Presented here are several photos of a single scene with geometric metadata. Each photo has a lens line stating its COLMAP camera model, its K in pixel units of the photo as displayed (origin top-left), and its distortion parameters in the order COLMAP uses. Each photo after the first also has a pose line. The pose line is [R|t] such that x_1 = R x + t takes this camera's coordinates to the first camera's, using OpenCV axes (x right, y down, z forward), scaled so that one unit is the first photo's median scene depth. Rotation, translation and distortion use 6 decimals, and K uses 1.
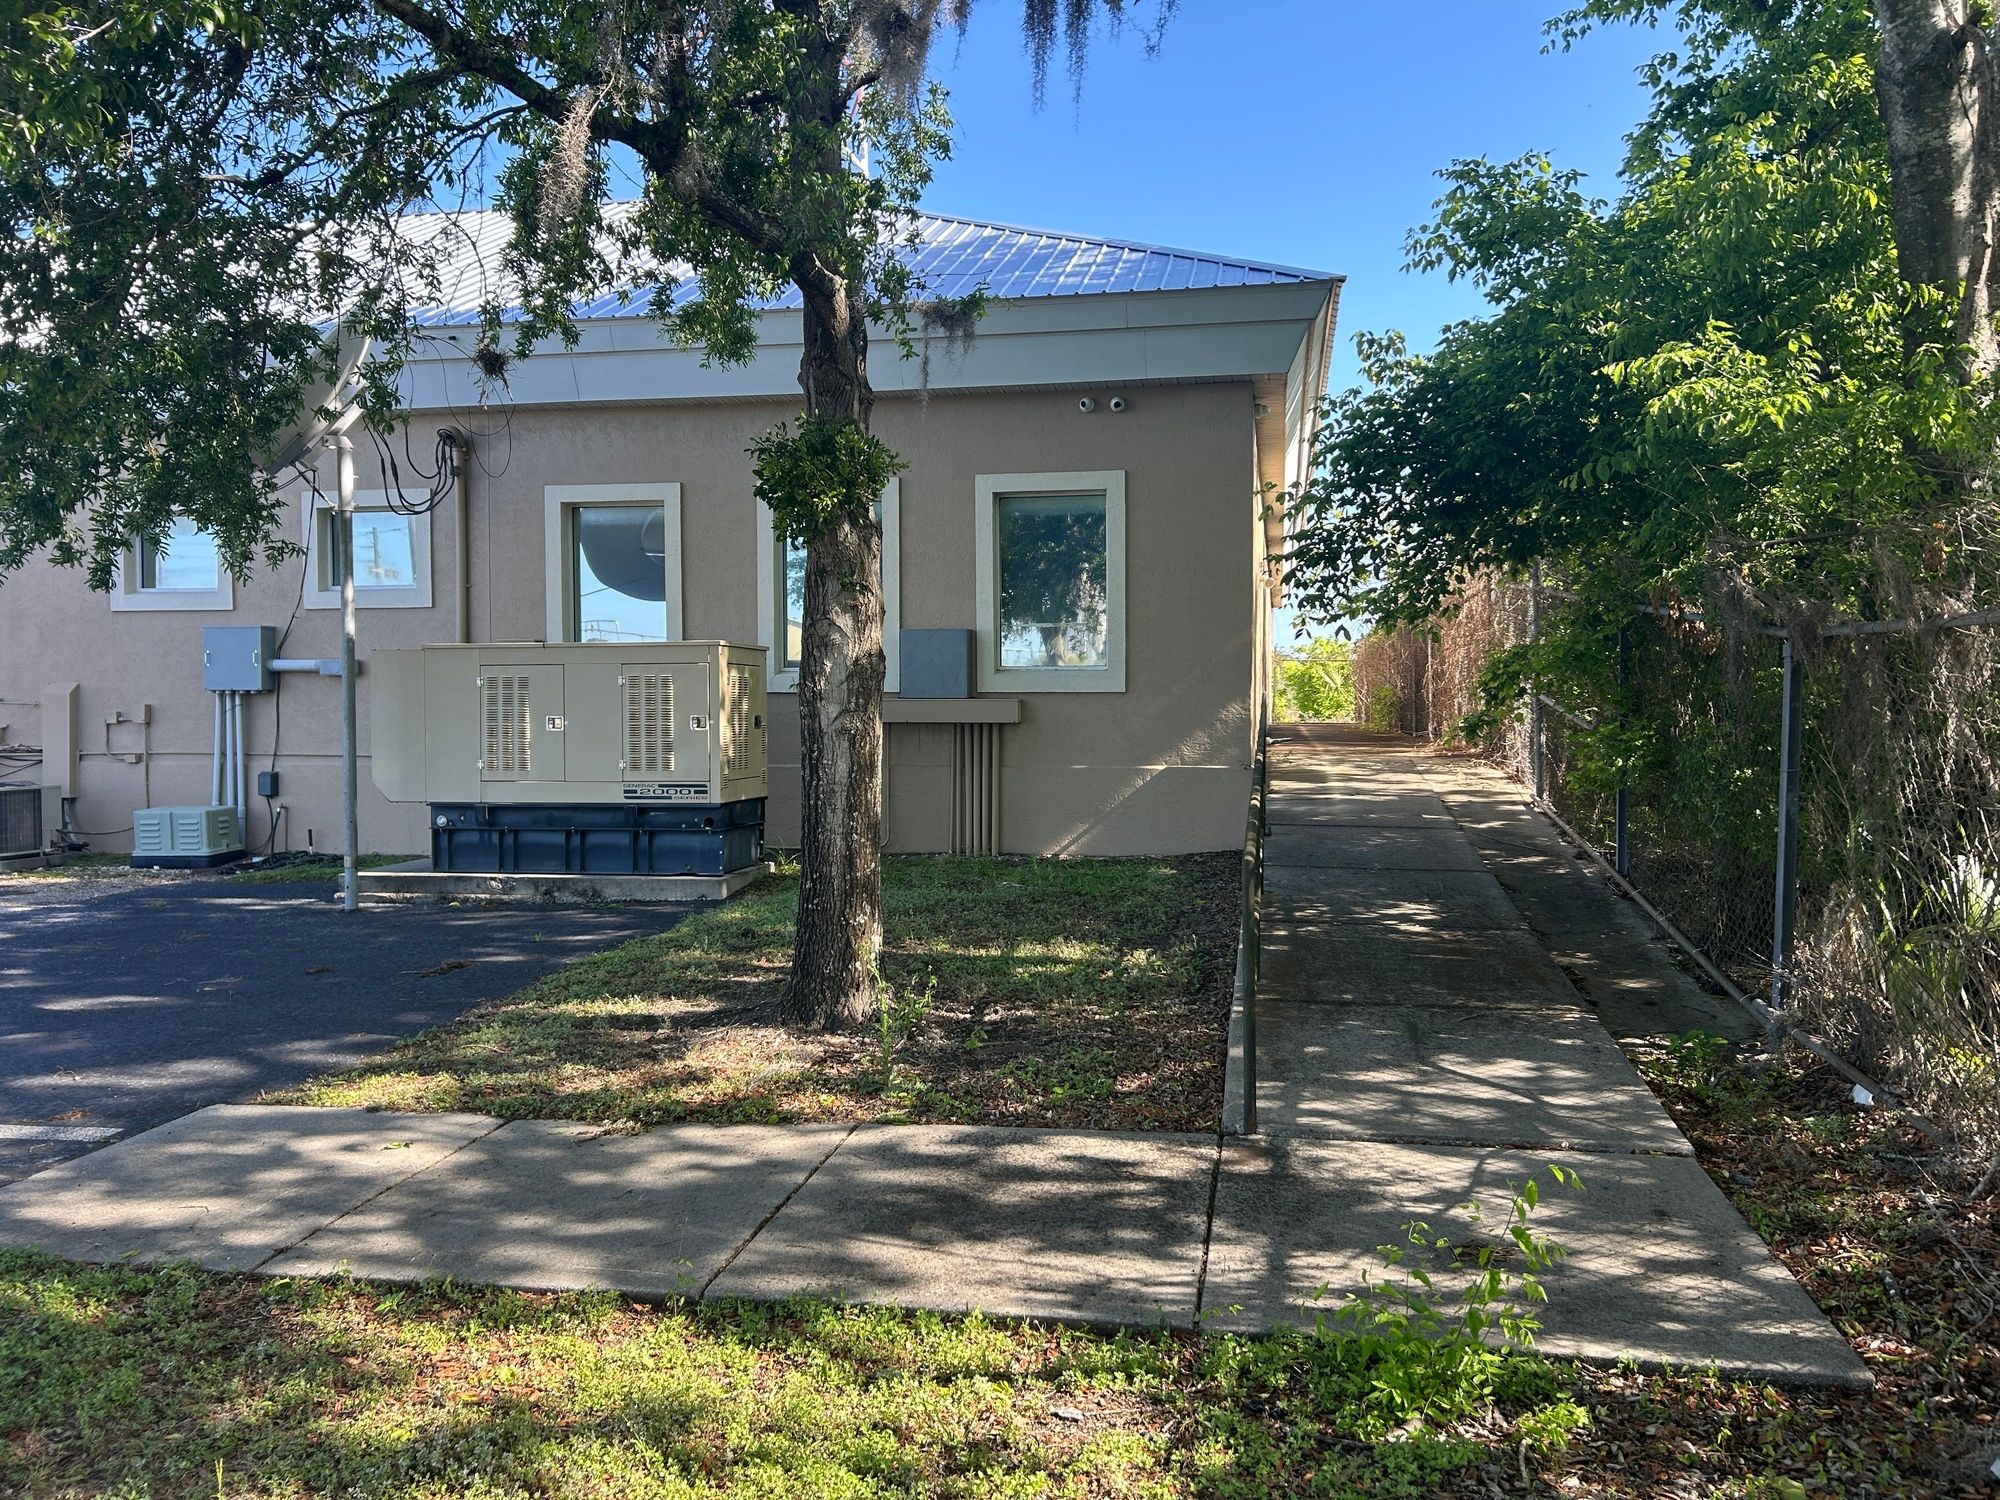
lens RADIAL K [[1508.7, 0, 999.7], [0, 1508.7, 745.4], [0, 0, 1]] dist [0.048968, -0.013453]
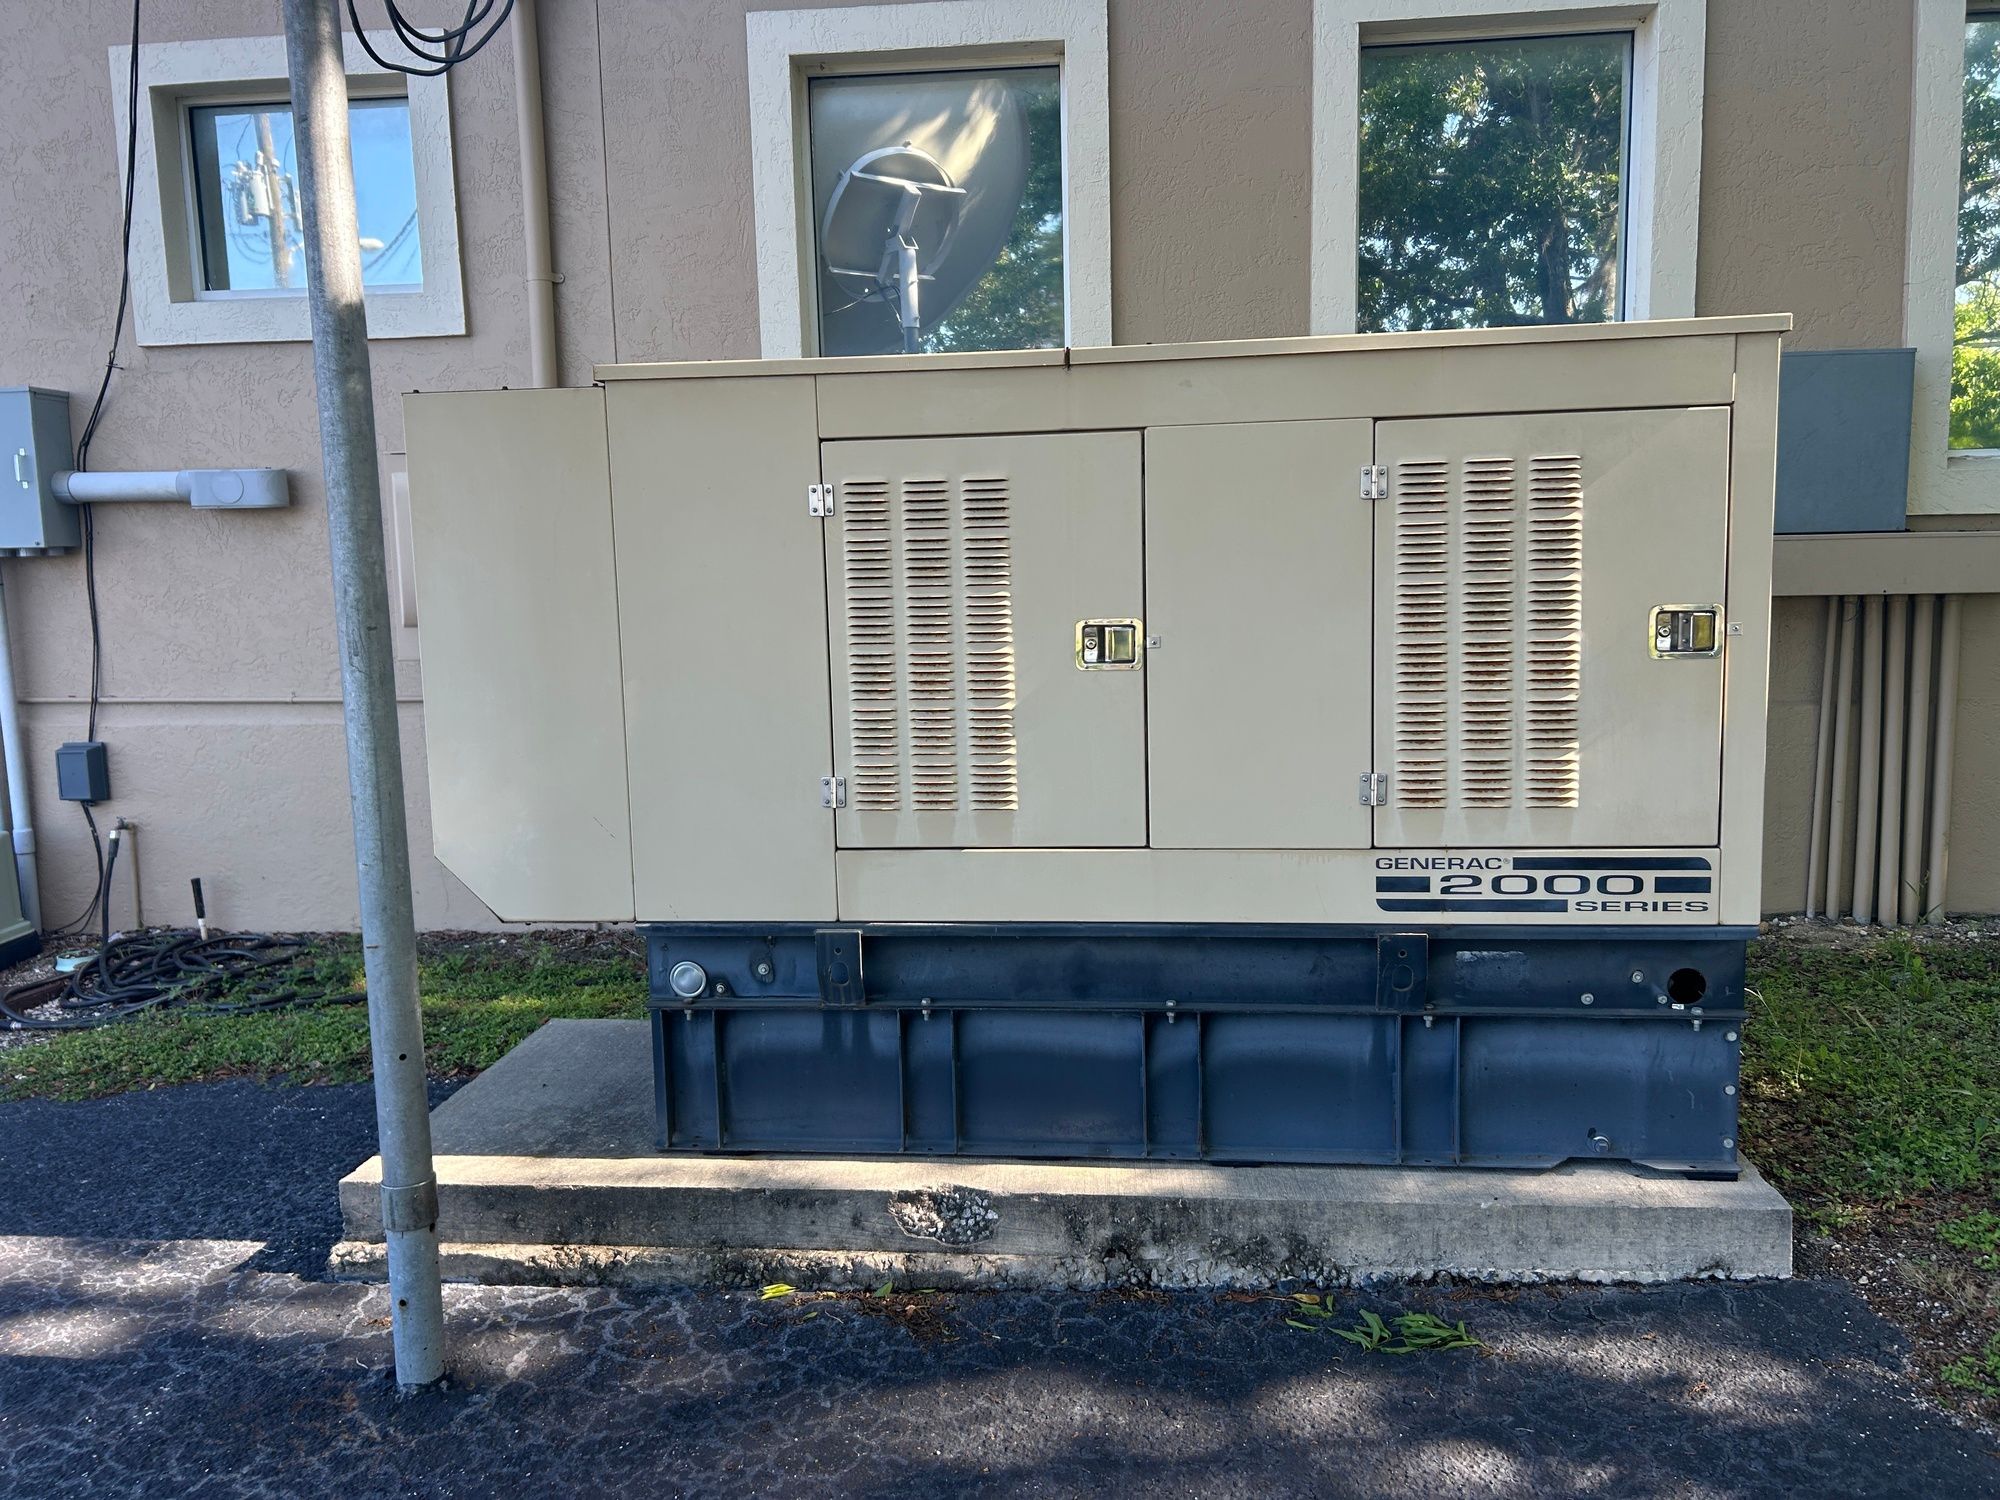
lens RADIAL K [[1508.7, 0, 1003.3], [0, 1508.7, 750.7], [0, 0, 1]] dist [0.048968, -0.013453]
pose [[0.996432, -0.028844, 0.079323, -0.333390], [0.020780, 0.994702, 0.100675, -0.023152], [-0.081806, -0.098667, 0.991752, 0.718315]]
